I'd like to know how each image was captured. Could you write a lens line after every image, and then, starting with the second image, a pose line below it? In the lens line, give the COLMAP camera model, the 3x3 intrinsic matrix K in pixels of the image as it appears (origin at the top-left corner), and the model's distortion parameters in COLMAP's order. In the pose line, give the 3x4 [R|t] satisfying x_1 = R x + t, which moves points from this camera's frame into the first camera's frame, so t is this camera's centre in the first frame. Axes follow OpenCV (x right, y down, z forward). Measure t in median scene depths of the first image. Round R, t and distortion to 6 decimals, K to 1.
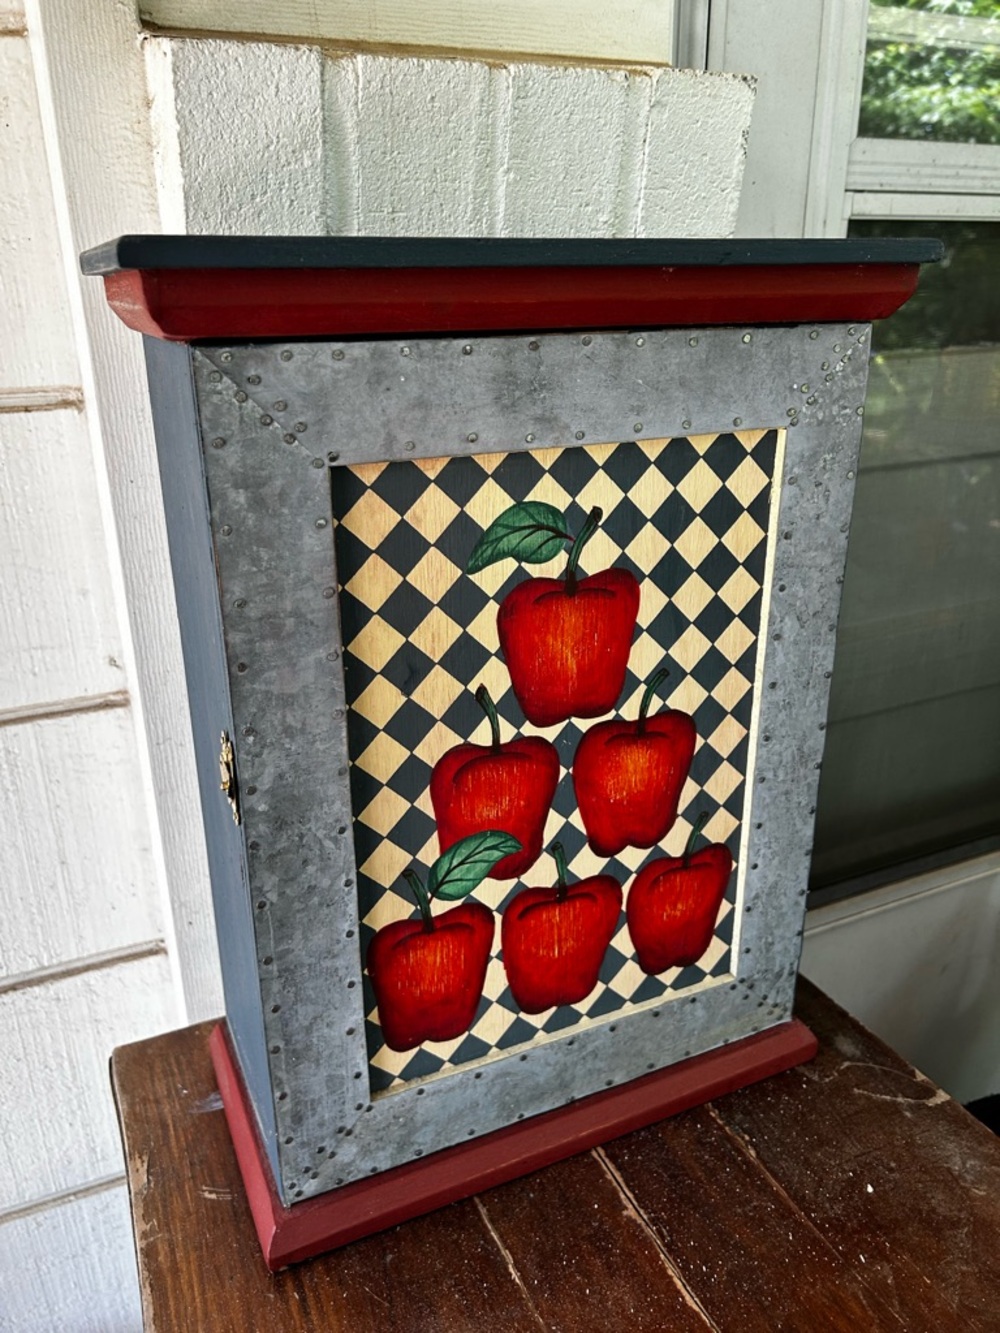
lens RADIAL K [[1018.0, 0, 490.1], [0, 1018.0, 643.6], [0, 0, 1]] dist [0.021115, -0.042269]
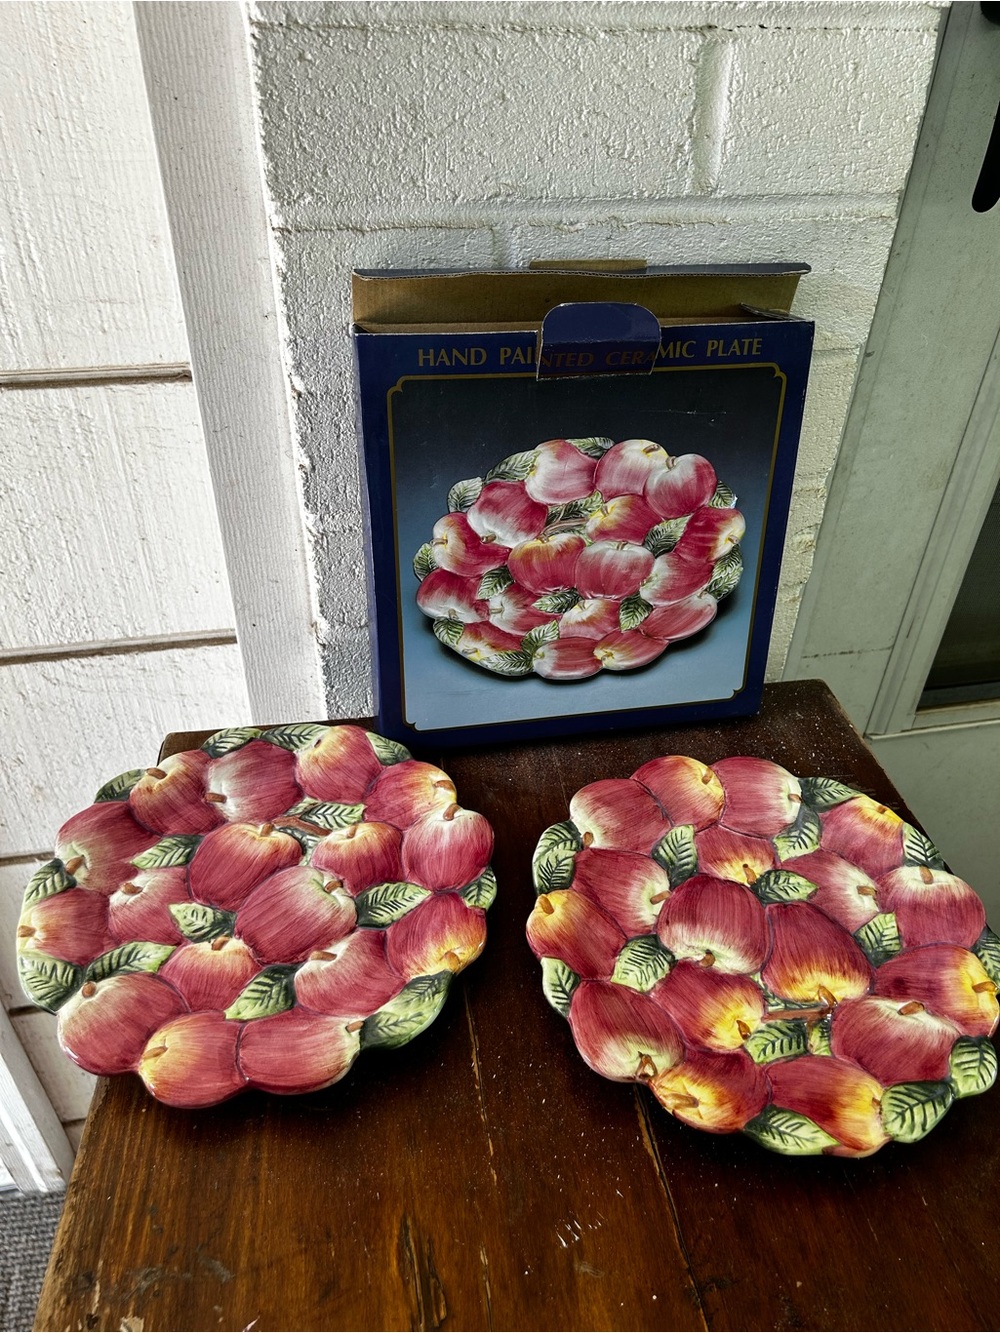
lens RADIAL K [[1018.0, 0, 501.5], [0, 1018.0, 659.7], [0, 0, 1]] dist [0.021115, -0.042269]
pose [[0.974164, 0.167714, -0.151247, 0.082006], [-0.111962, 0.940267, 0.321500, -0.027395], [0.196133, -0.296260, 0.934752, 0.154676]]
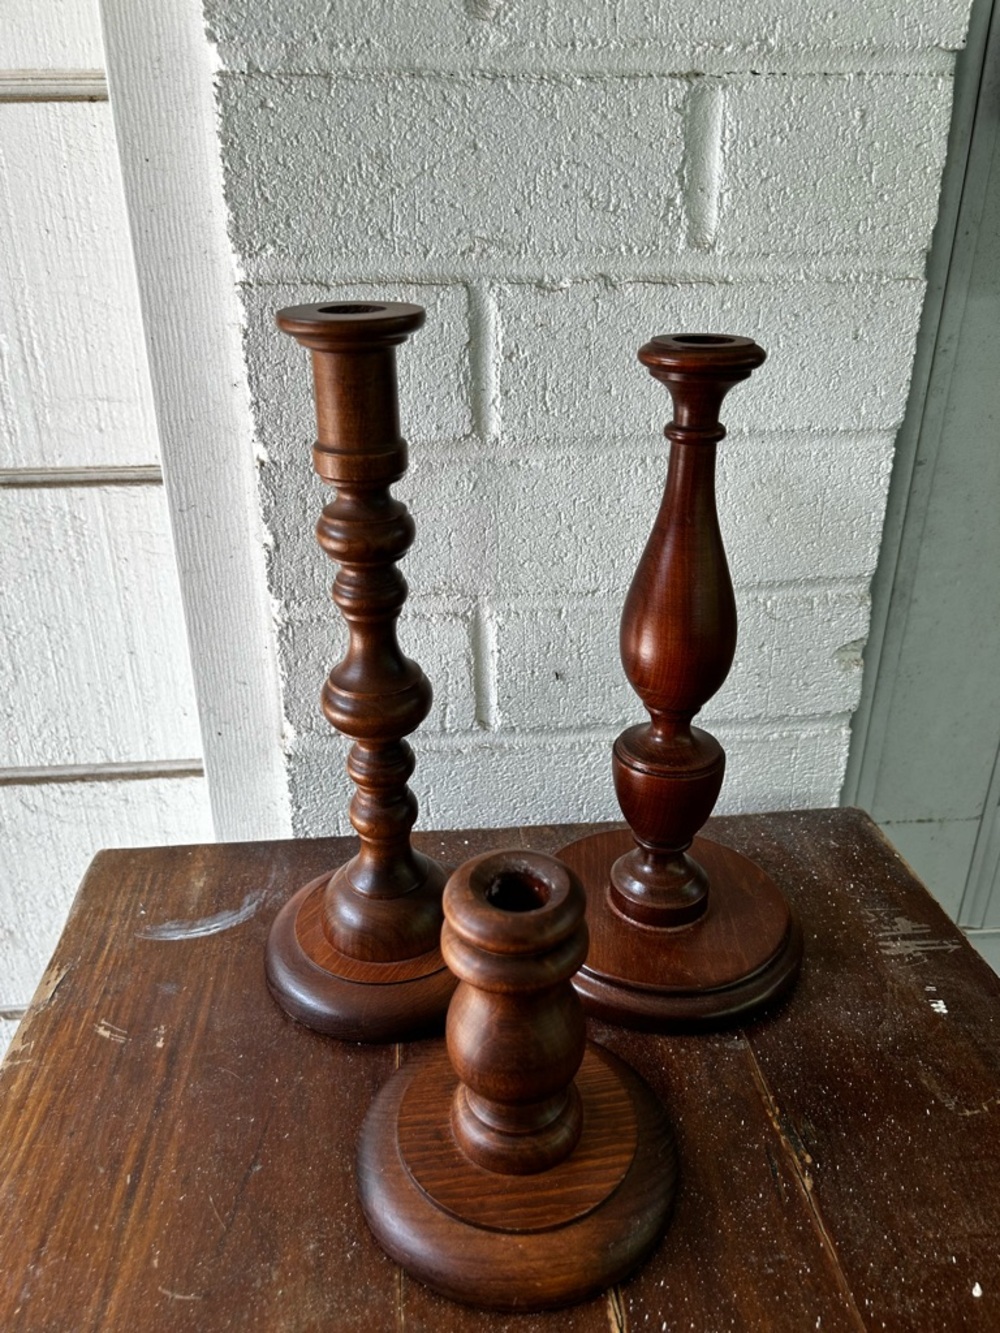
lens RADIAL K [[1018.0, 0, 488.9], [0, 1018.0, 668.1], [0, 0, 1]] dist [0.021115, -0.042269]
pose [[0.941277, 0.149934, -0.302517, 0.176131], [-0.119040, 0.985828, 0.118206, 0.093753], [0.315953, -0.075253, 0.945786, 0.272694]]
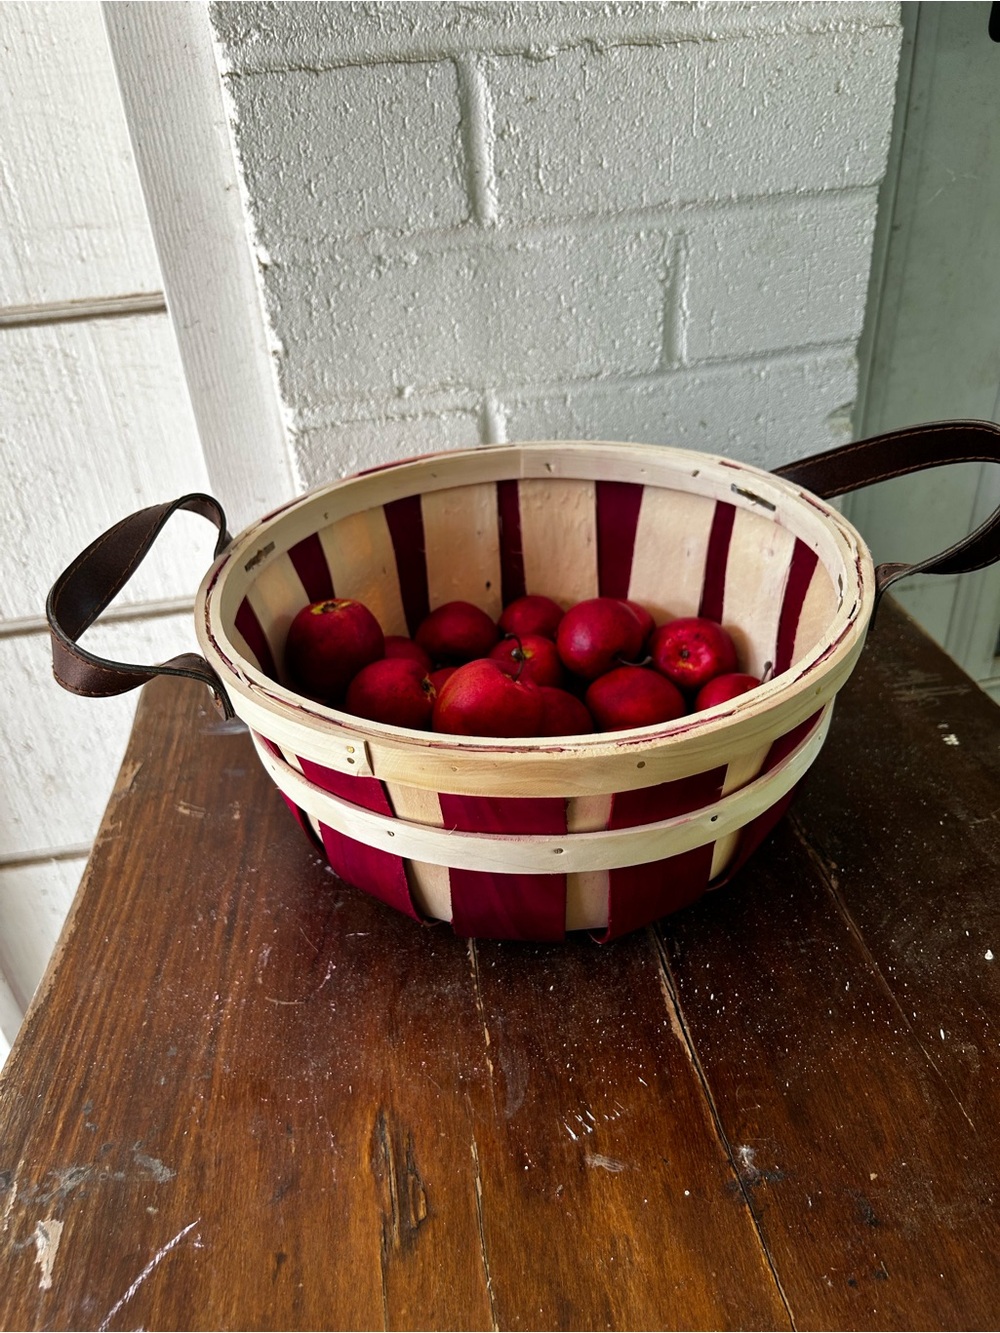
lens RADIAL K [[1018.0, 0, 485.1], [0, 1018.0, 675.1], [0, 0, 1]] dist [0.021115, -0.042269]
pose [[0.963788, 0.097869, -0.248061, 0.144427], [-0.035273, 0.968832, 0.245193, 0.156458], [0.264326, -0.227565, 0.937201, 0.204108]]
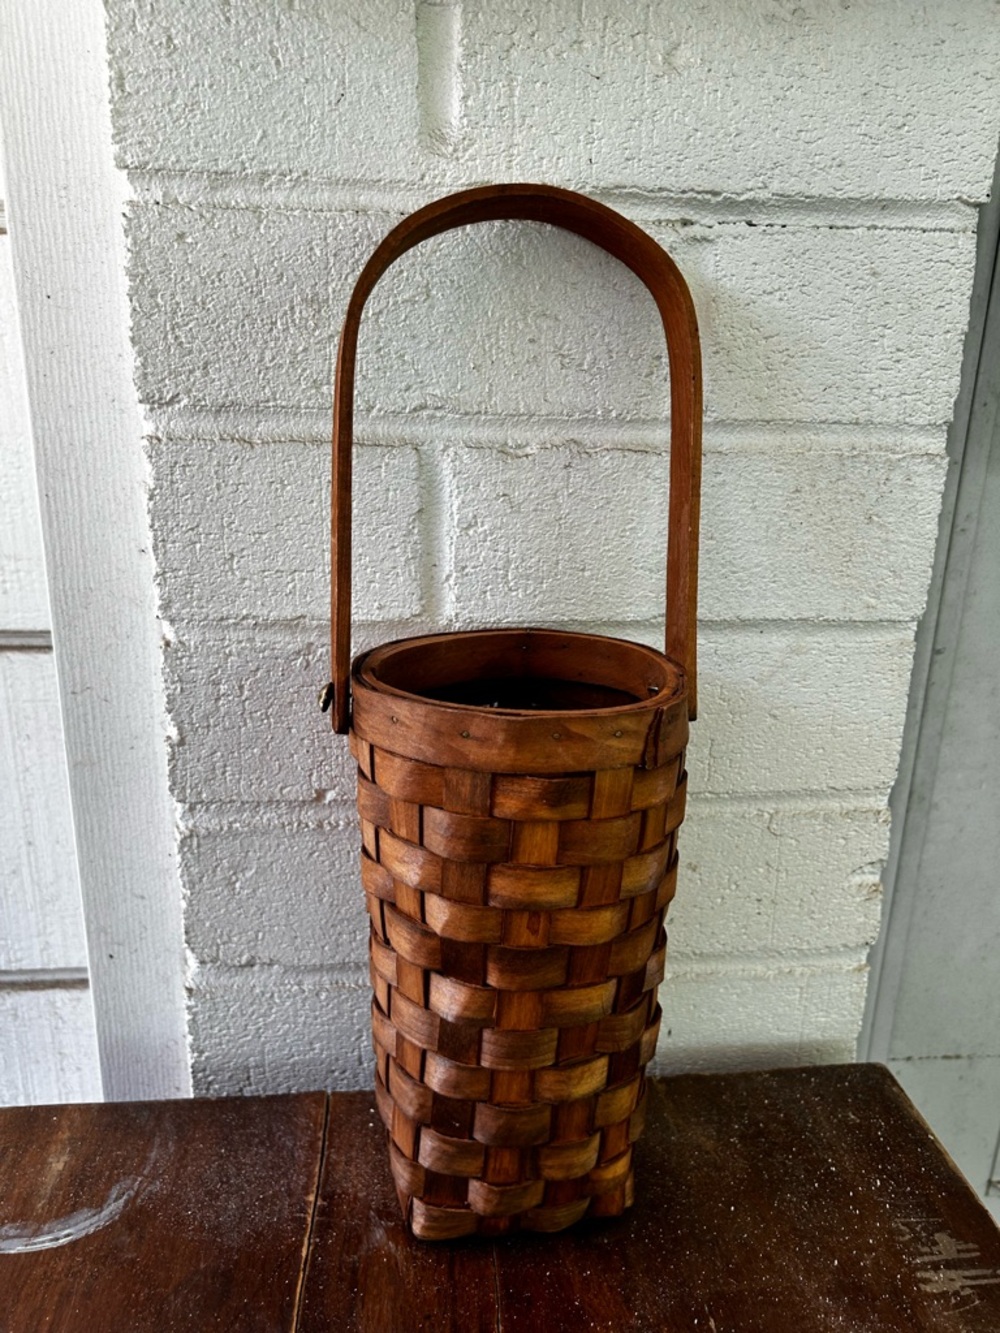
lens RADIAL K [[1018.0, 0, 502.1], [0, 1018.0, 670.1], [0, 0, 1]] dist [0.021115, -0.042269]
pose [[0.943596, 0.133290, -0.303085, 0.156372], [-0.143801, 0.989527, -0.012525, 0.047777], [0.298241, 0.055403, 0.952881, 0.405688]]
